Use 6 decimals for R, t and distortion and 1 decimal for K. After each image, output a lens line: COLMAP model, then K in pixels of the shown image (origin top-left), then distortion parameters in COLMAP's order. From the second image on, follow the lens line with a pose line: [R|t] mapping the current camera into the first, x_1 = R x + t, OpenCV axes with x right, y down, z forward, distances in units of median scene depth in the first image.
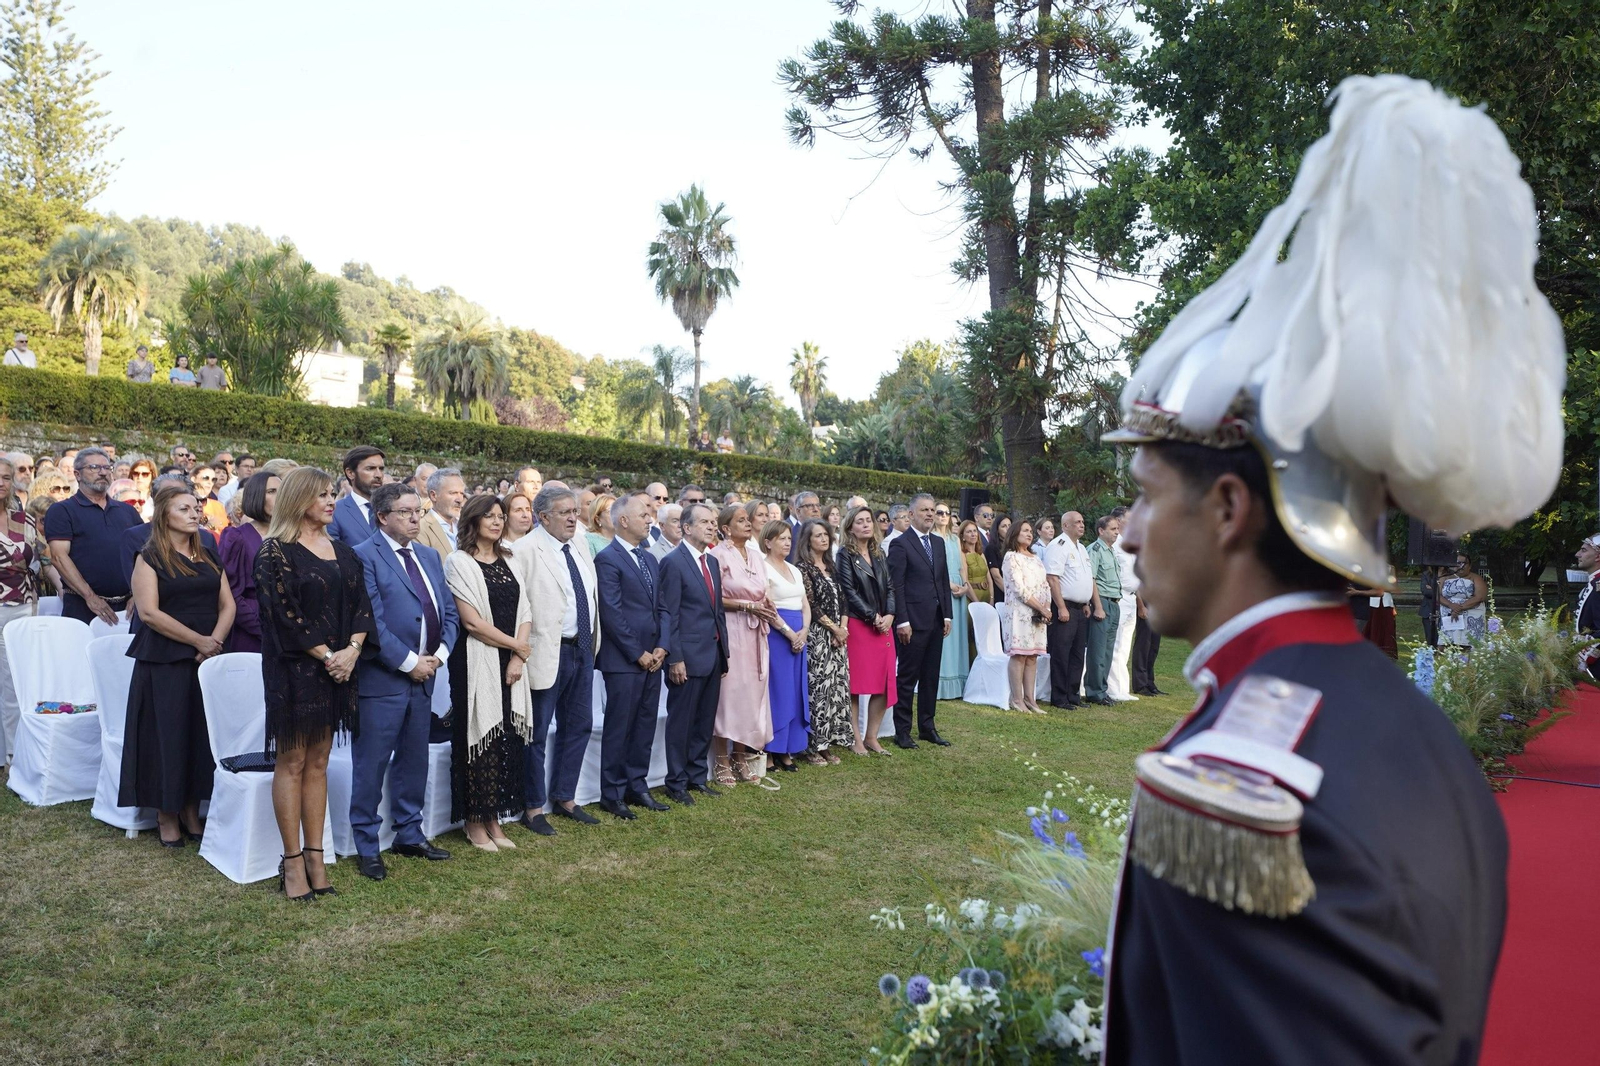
lens RADIAL K [[1277.9, 0, 776.2], [0, 1277.9, 526.9], [0, 0, 1]] dist [0.009018, 0.013506]
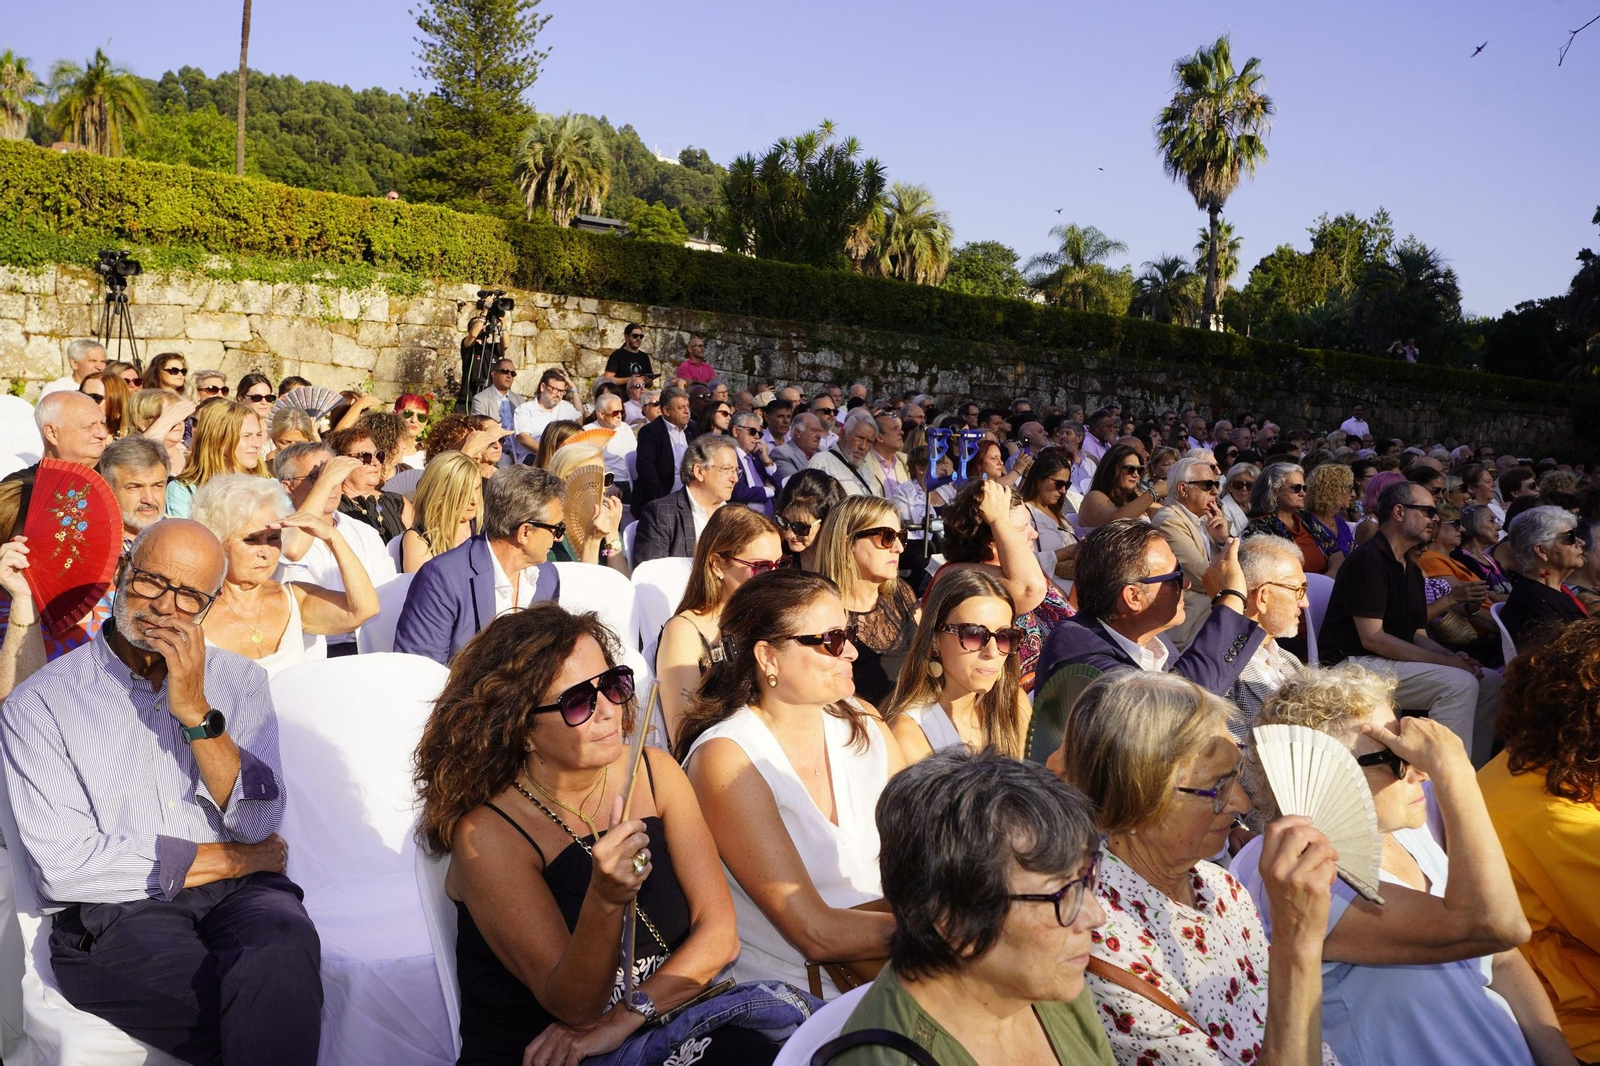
lens RADIAL K [[1281.6, 0, 786.9], [0, 1281.6, 531.1], [0, 0, 1]] dist [-0.008550, 0.022690]
pose [[0.973461, 0.039314, -0.225449, -0.140272], [-0.018780, 0.995535, 0.092511, -0.005985], [0.228080, -0.085822, 0.969853, 0.047026]]
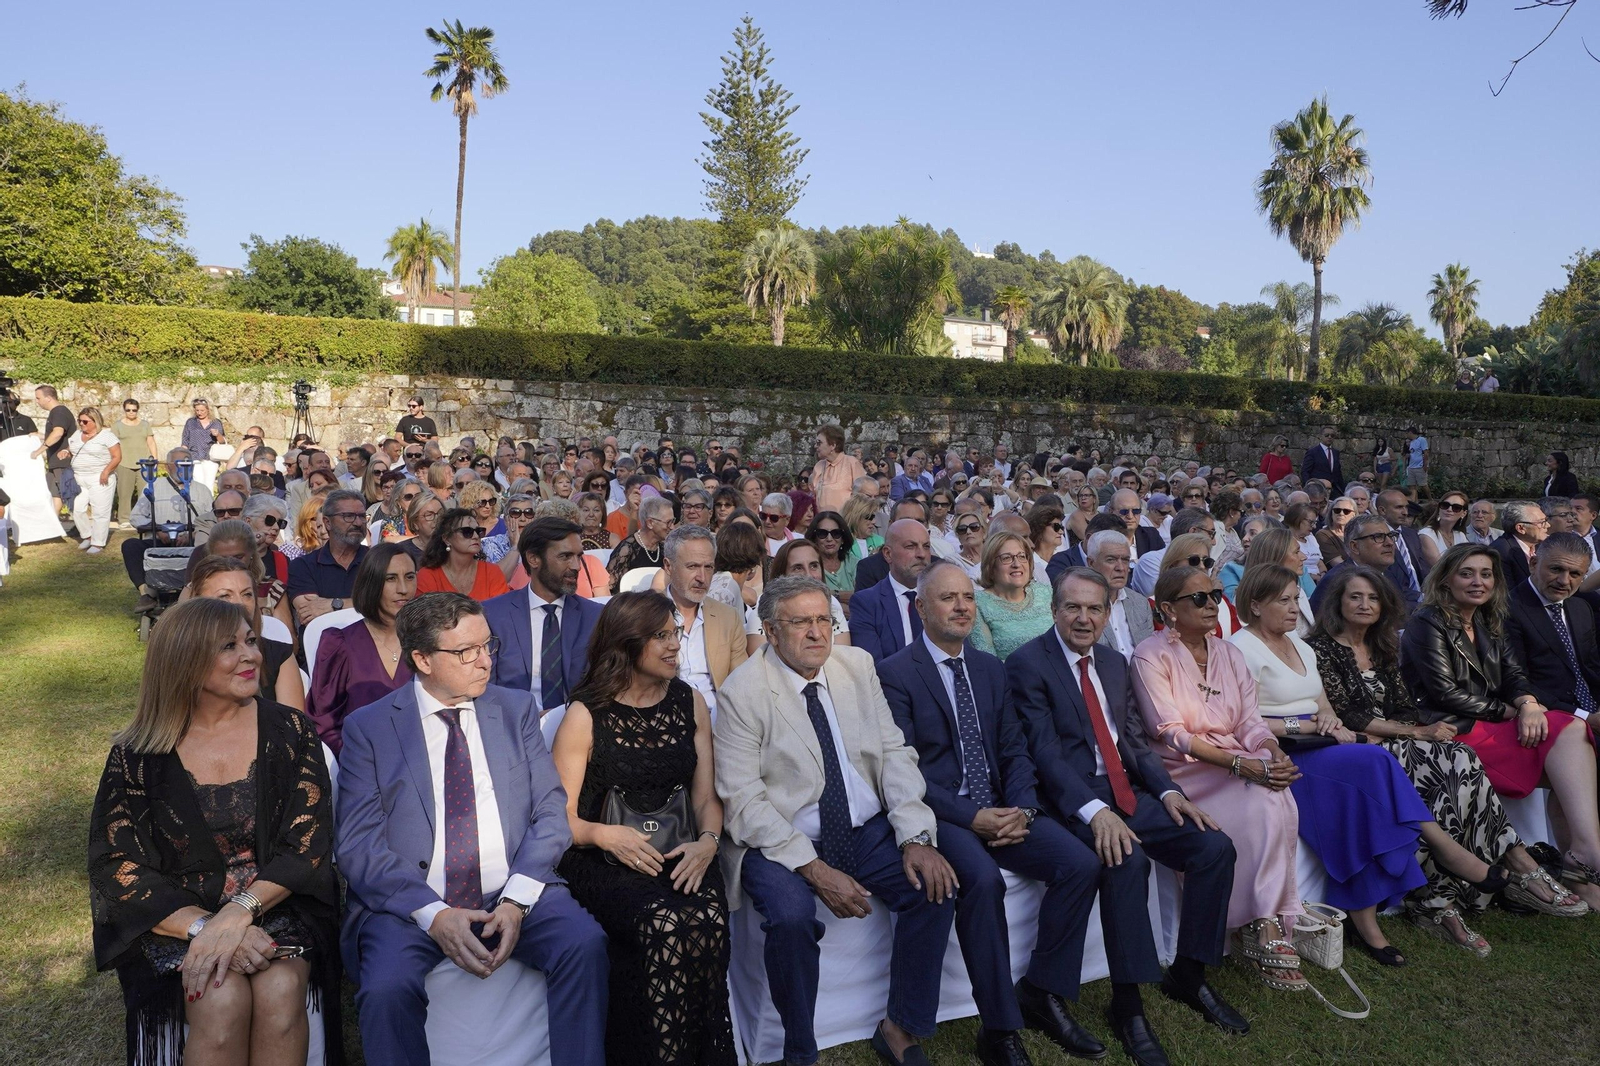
lens RADIAL K [[1105.4, 0, 789.3], [0, 1105.4, 532.0], [0, 0, 1]] dist [-0.009307, 0.007199]
pose [[0.870044, 0.009005, -0.492892, 0.002212], [0.019221, 0.998453, 0.052169, -0.000649], [0.492599, -0.054863, 0.868525, 0.083863]]
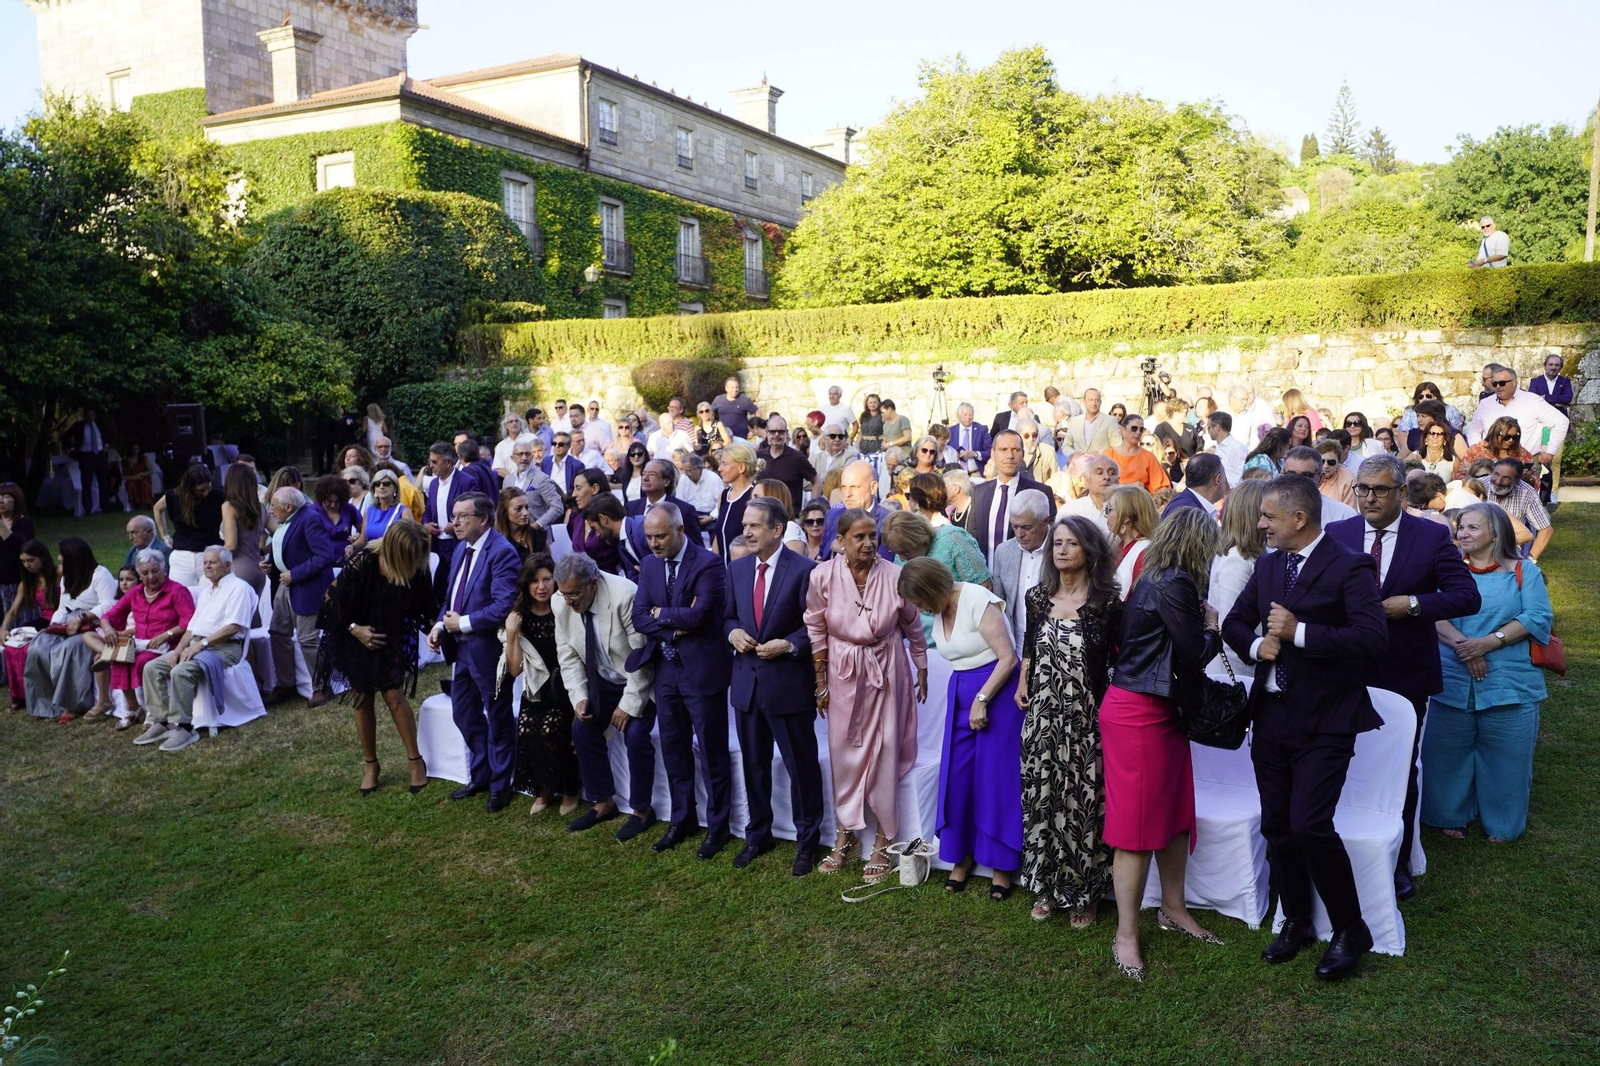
lens RADIAL K [[1281.6, 0, 786.9], [0, 1281.6, 531.1], [0, 0, 1]] dist [-0.008550, 0.022690]
pose [[0.070671, 0.071580, -0.994928, 0.108930], [0.029344, 0.996841, 0.073802, -0.008394], [0.997068, -0.034411, 0.068347, 0.143263]]
